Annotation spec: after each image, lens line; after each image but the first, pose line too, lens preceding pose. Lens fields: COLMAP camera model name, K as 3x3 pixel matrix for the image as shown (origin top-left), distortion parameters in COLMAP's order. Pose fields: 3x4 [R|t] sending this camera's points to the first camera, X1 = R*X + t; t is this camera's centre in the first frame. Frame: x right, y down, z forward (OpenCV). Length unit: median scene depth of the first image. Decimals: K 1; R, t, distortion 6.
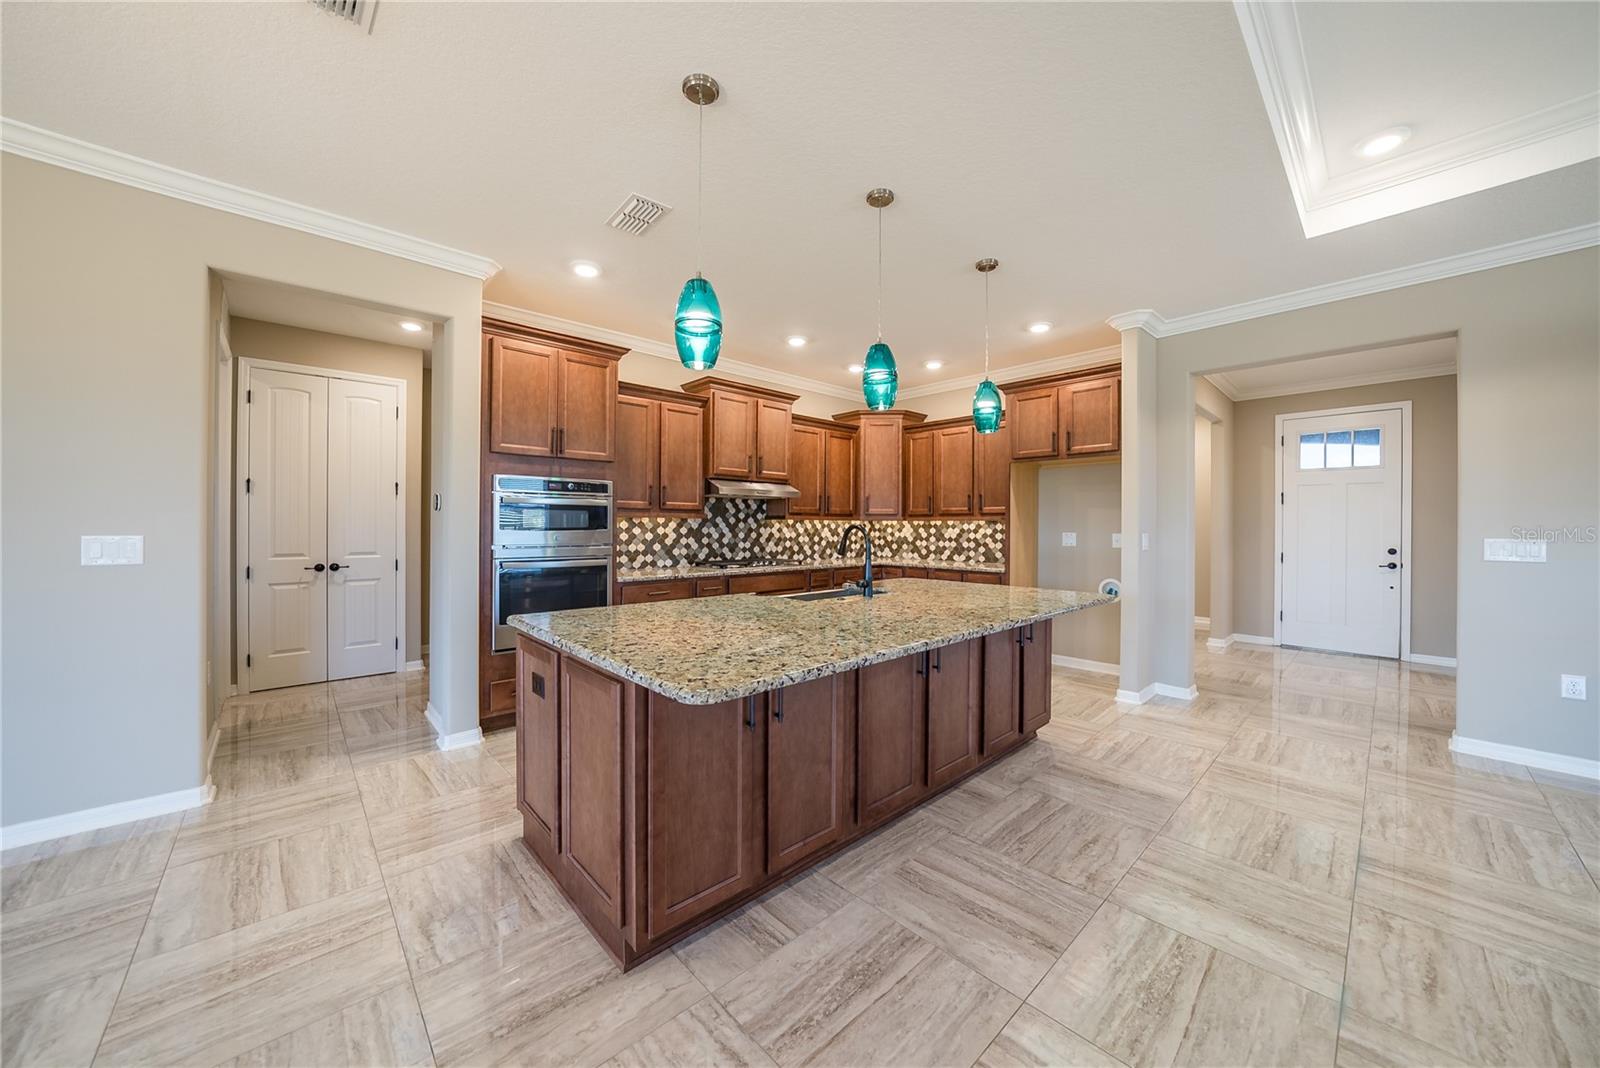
lens RADIAL K [[563.3, 0, 799.2], [0, 563.3, 525.1], [0, 0, 1]] dist [-0.025006, 0.003774]
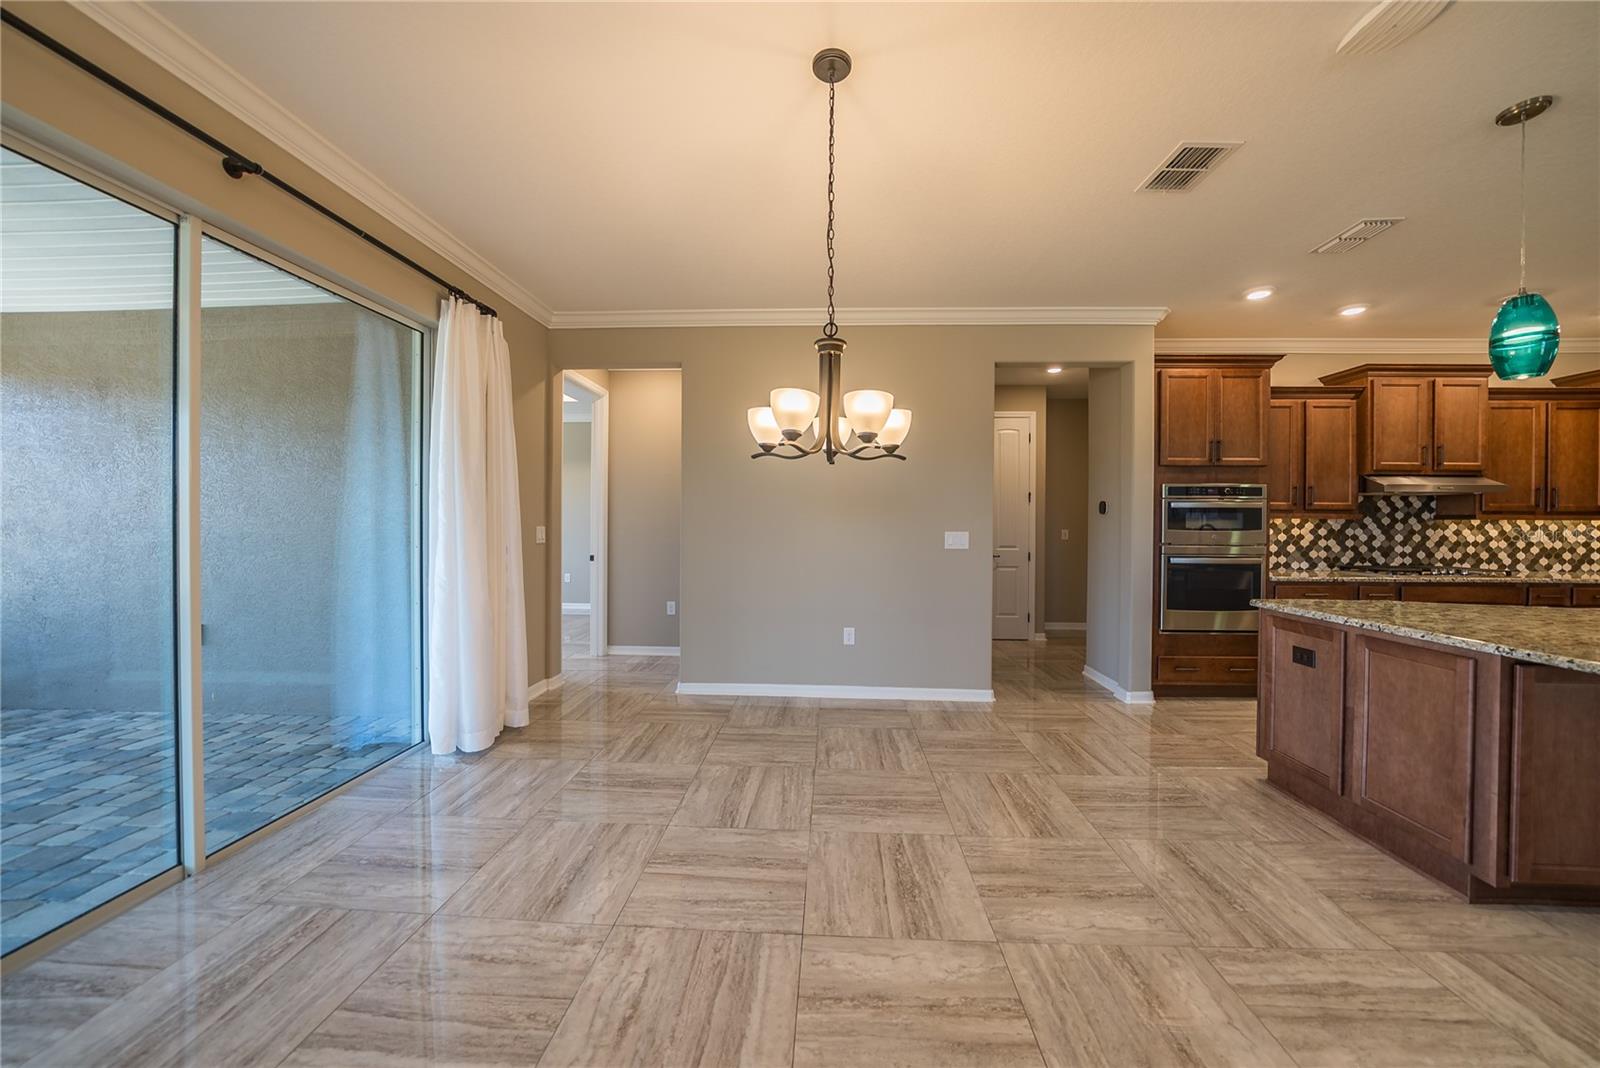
lens RADIAL K [[563.3, 0, 810.2], [0, 563.3, 525.5], [0, 0, 1]] dist [-0.025006, 0.003774]
pose [[0.705617, 0.002739, -0.708588, -0.140078], [-0.002071, 0.999996, 0.001802, -0.000810], [0.708591, 0.000196, 0.705620, -0.236692]]
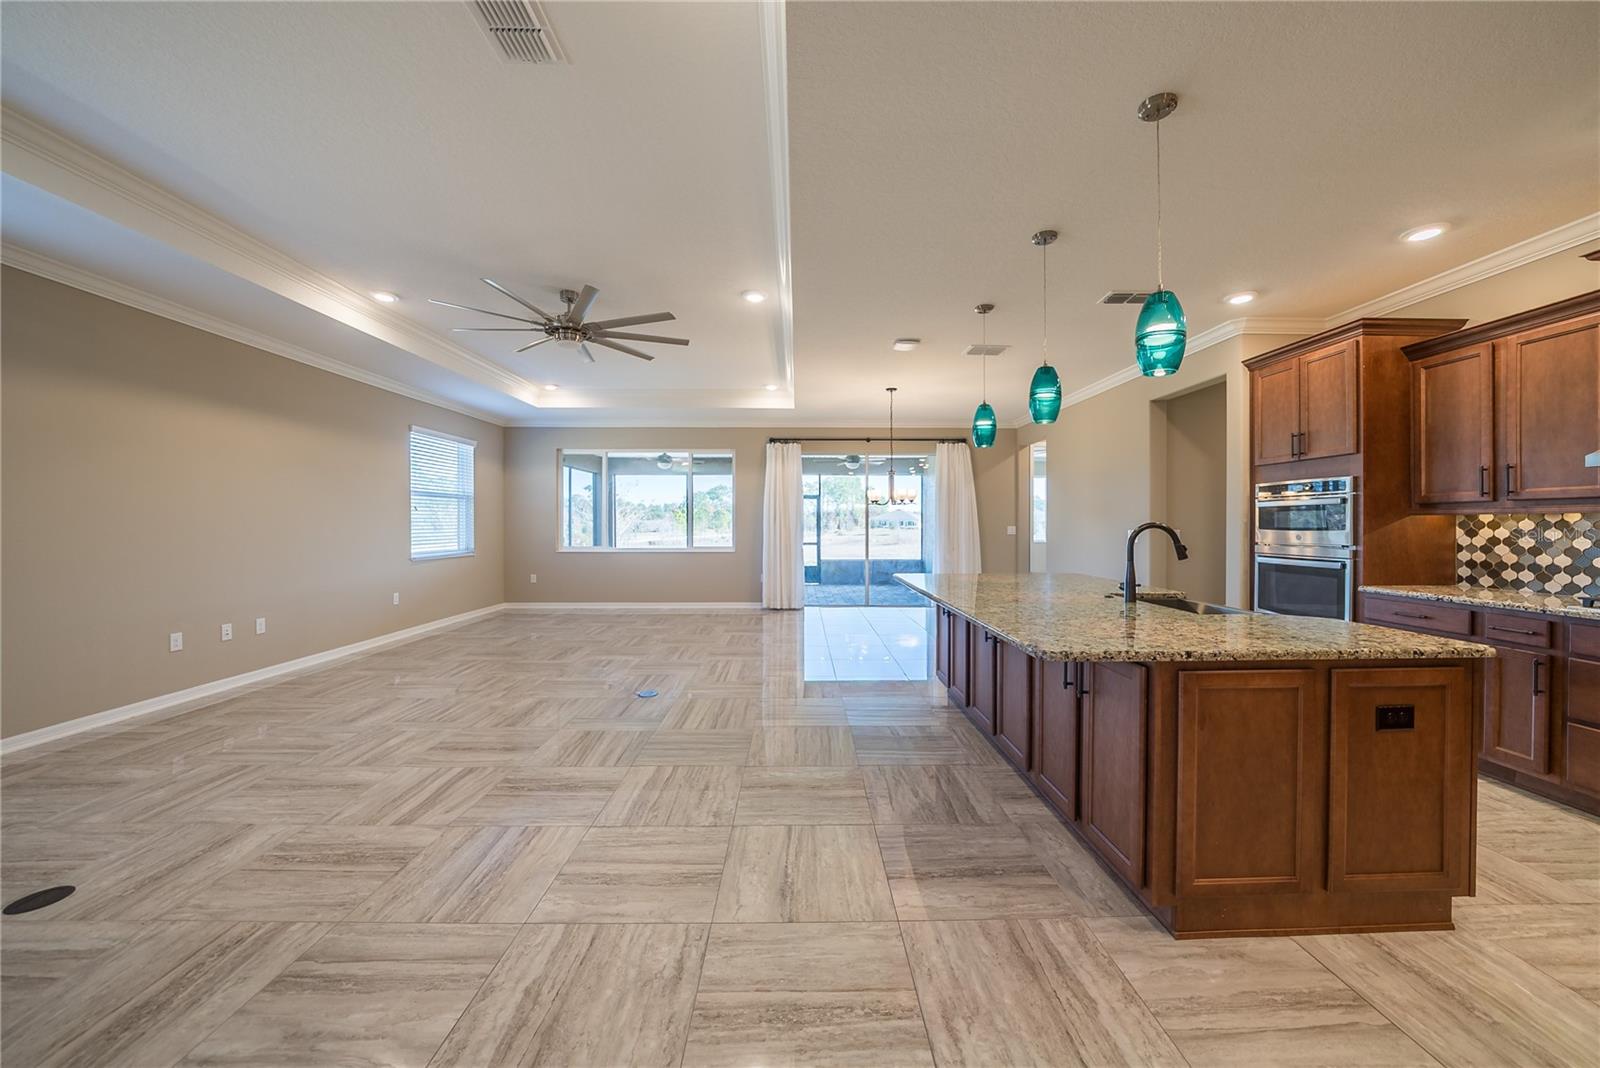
lens RADIAL K [[563.3, 0, 812.1], [0, 563.3, 528.5], [0, 0, 1]] dist [-0.025006, 0.003774]
pose [[-0.659323, -0.002432, -0.751856, 0.617190], [-0.004886, 0.999988, 0.001050, 0.005947], [0.751844, 0.004366, -0.659326, 0.656731]]
